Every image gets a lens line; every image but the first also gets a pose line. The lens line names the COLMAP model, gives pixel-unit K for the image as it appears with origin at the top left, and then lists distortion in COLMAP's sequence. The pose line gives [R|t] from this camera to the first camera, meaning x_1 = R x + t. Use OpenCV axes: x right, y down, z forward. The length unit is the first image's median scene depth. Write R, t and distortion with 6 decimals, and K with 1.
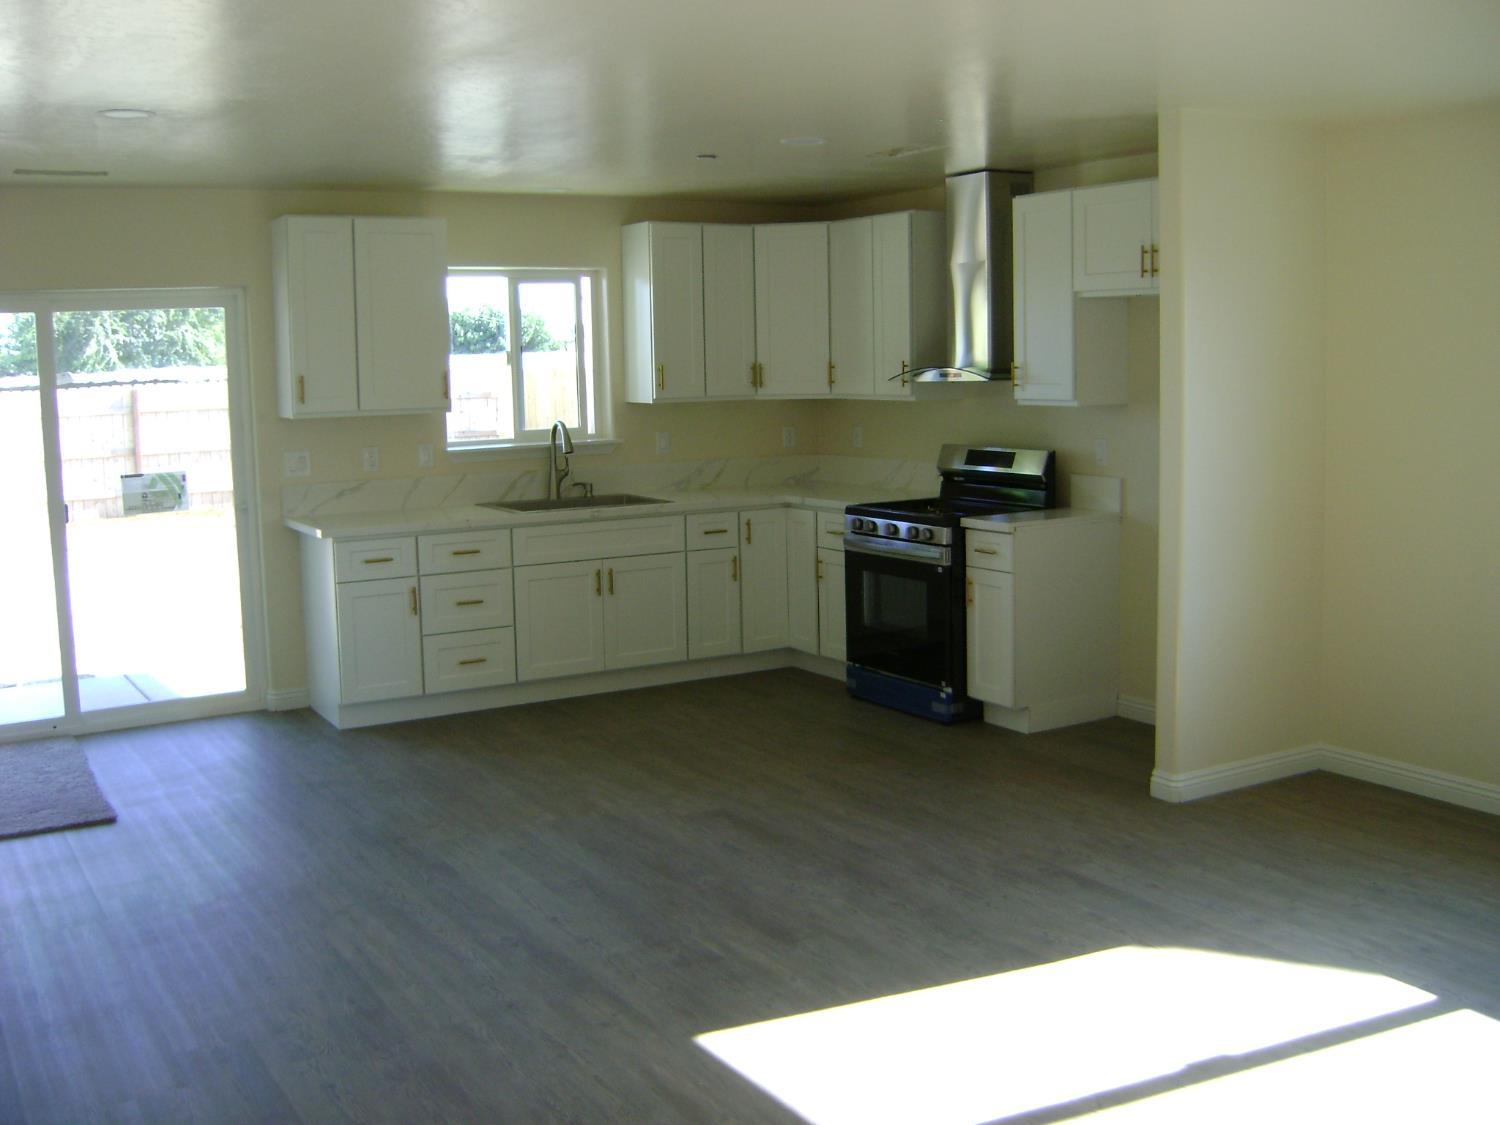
lens RADIAL K [[1524.4, 0, 737.7], [0, 1524.4, 547.7], [0, 0, 1]] dist [-0.117529, 0.000000]
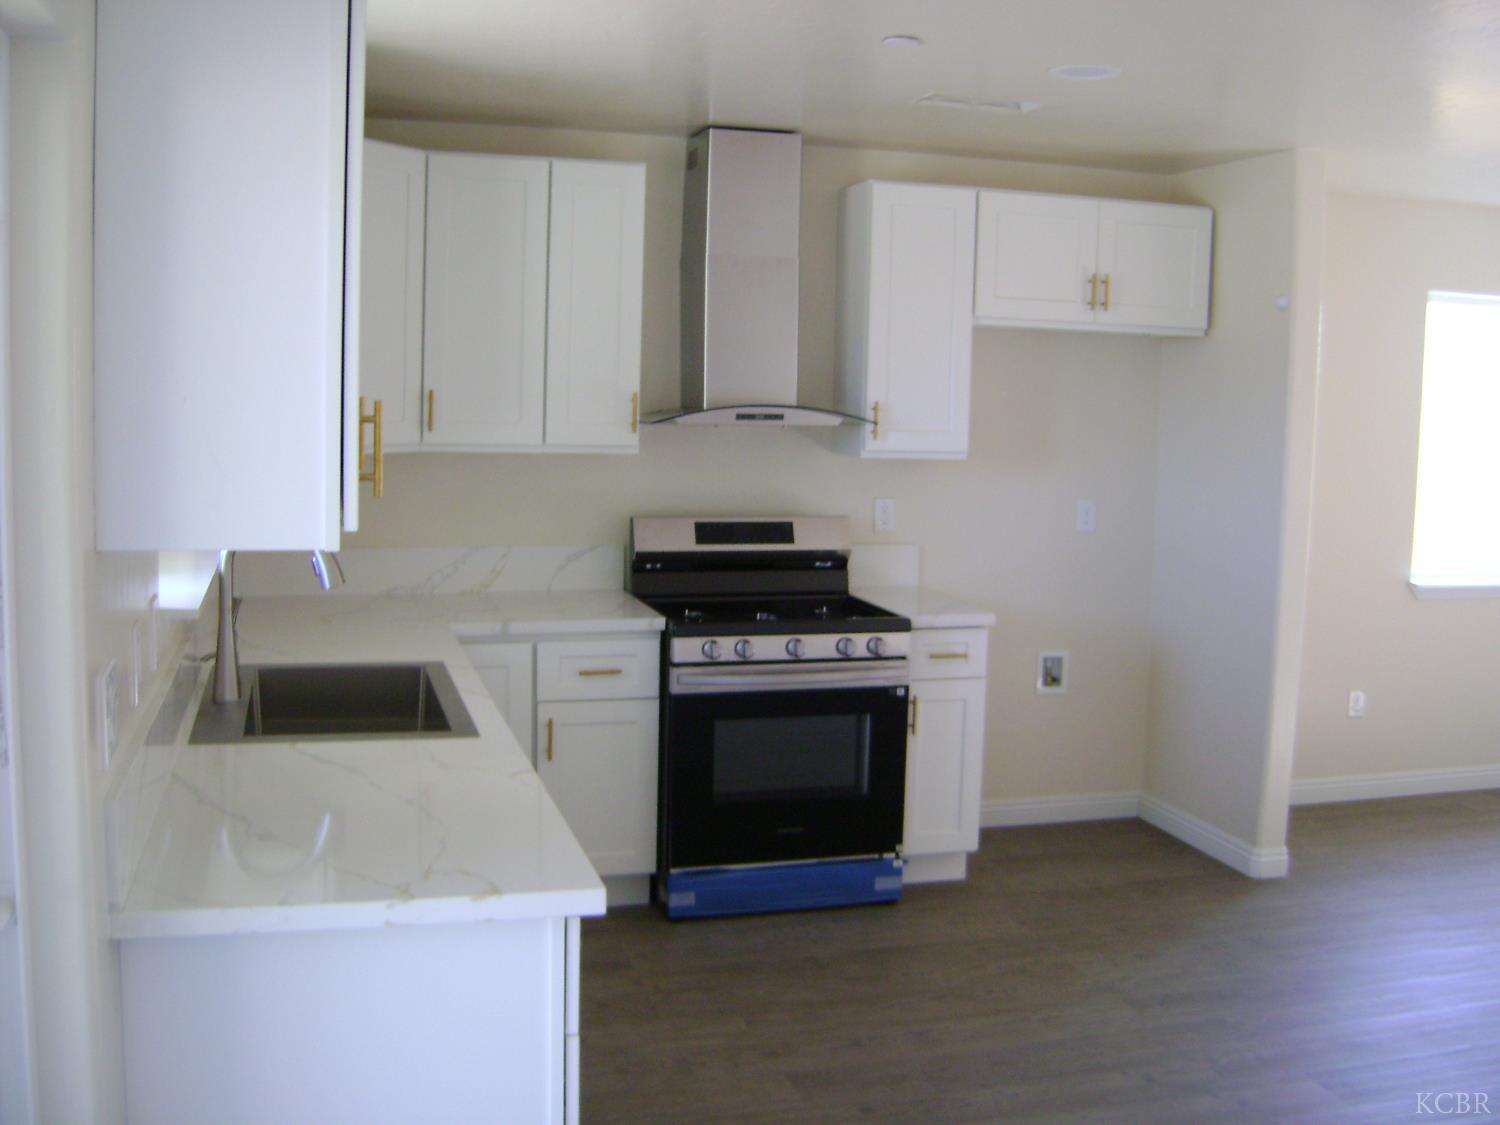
lens RADIAL K [[1524.4, 0, 745.9], [0, 1524.4, 560.5], [0, 0, 1]] dist [-0.117529, 0.000000]
pose [[0.257043, -0.081861, 0.962927, -0.555287], [0.089896, 0.994111, 0.060515, -0.094427], [-0.962210, 0.071008, 0.262888, 0.857617]]
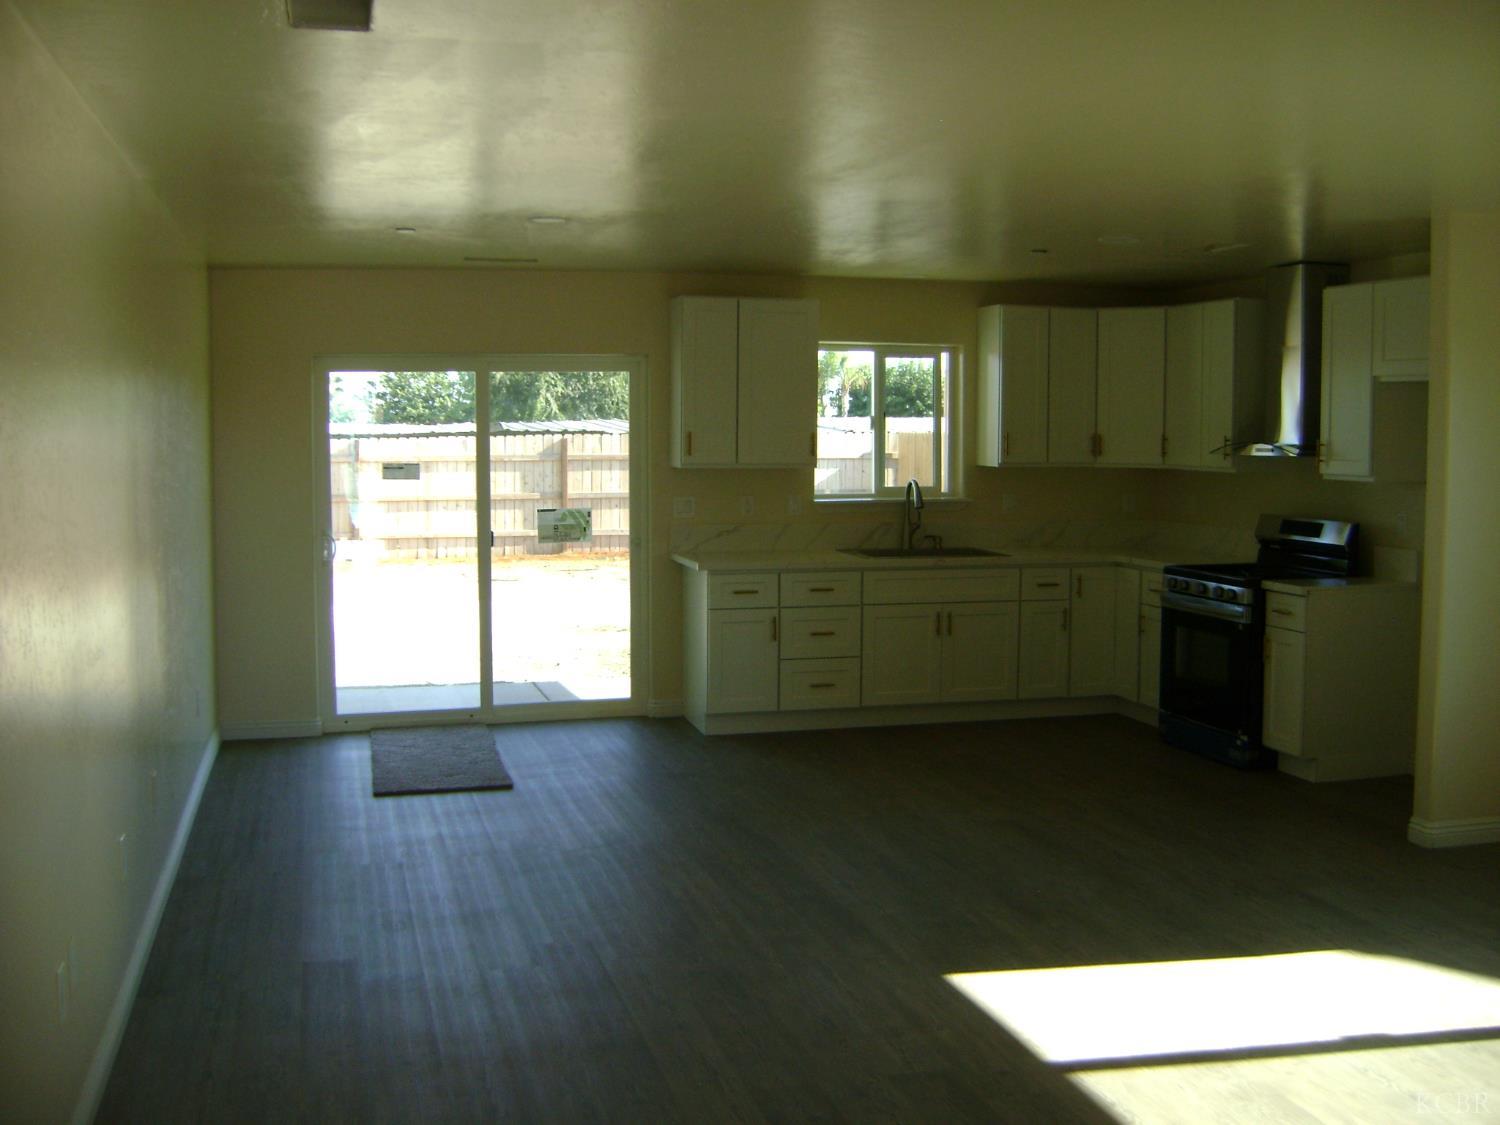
lens RADIAL K [[1524.4, 0, 758.5], [0, 1524.4, 564.1], [0, 0, 1]] dist [-0.117529, 0.000000]
pose [[0.966026, 0.048490, -0.253855, 0.069190], [-0.056443, 0.998114, -0.024137, 0.014622], [0.252206, 0.037645, 0.966941, -0.132147]]
